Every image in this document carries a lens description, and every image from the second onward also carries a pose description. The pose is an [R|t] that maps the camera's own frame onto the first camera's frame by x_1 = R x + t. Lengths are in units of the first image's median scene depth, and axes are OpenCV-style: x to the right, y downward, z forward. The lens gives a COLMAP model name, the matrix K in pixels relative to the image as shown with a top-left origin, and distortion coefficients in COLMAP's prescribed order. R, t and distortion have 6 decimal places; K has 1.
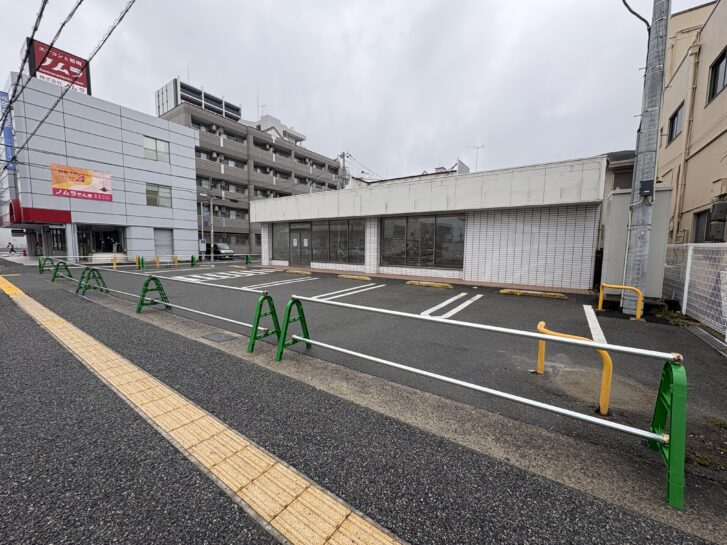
lens RADIAL K [[290.6, 0, 364.5], [0, 290.6, 271.3], [0, 0, 1]] dist [0.000808, 0.000323]
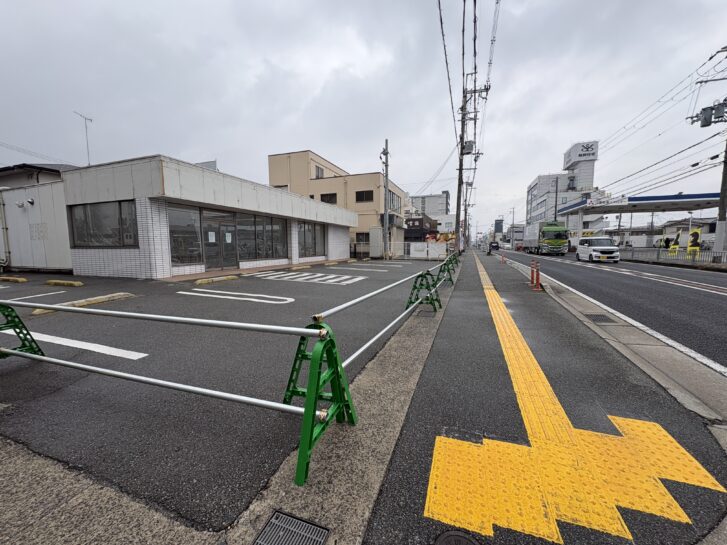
lens RADIAL K [[290.6, 0, 360.5], [0, 290.6, 272.1], [0, 0, 1]] dist [0.000808, 0.000323]
pose [[-0.244497, -0.101189, 0.964356, -0.843360], [0.078712, 0.989187, 0.123751, -0.062086], [-0.966450, 0.106163, -0.233888, 0.684535]]
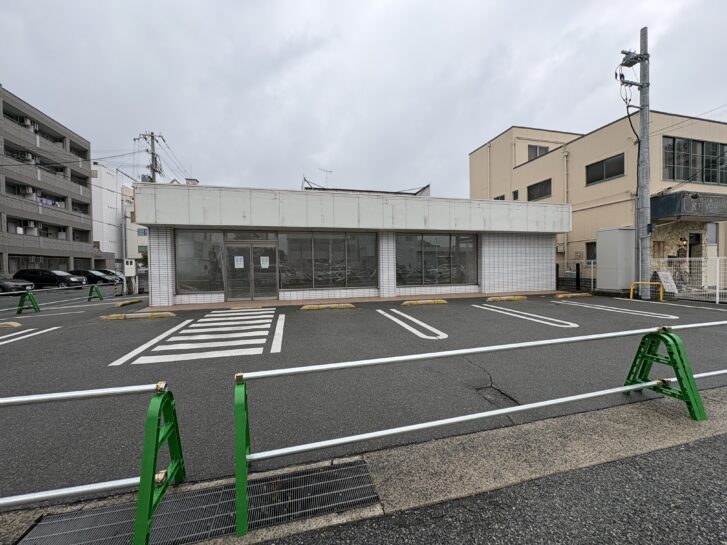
lens RADIAL K [[290.6, 0, 362.9], [0, 290.6, 274.1], [0, 0, 1]] dist [0.000808, 0.000323]
pose [[0.661375, -0.038877, 0.749047, -0.439214], [0.084281, 0.996183, -0.022713, -0.031671], [-0.745305, 0.078152, 0.662127, 0.327527]]
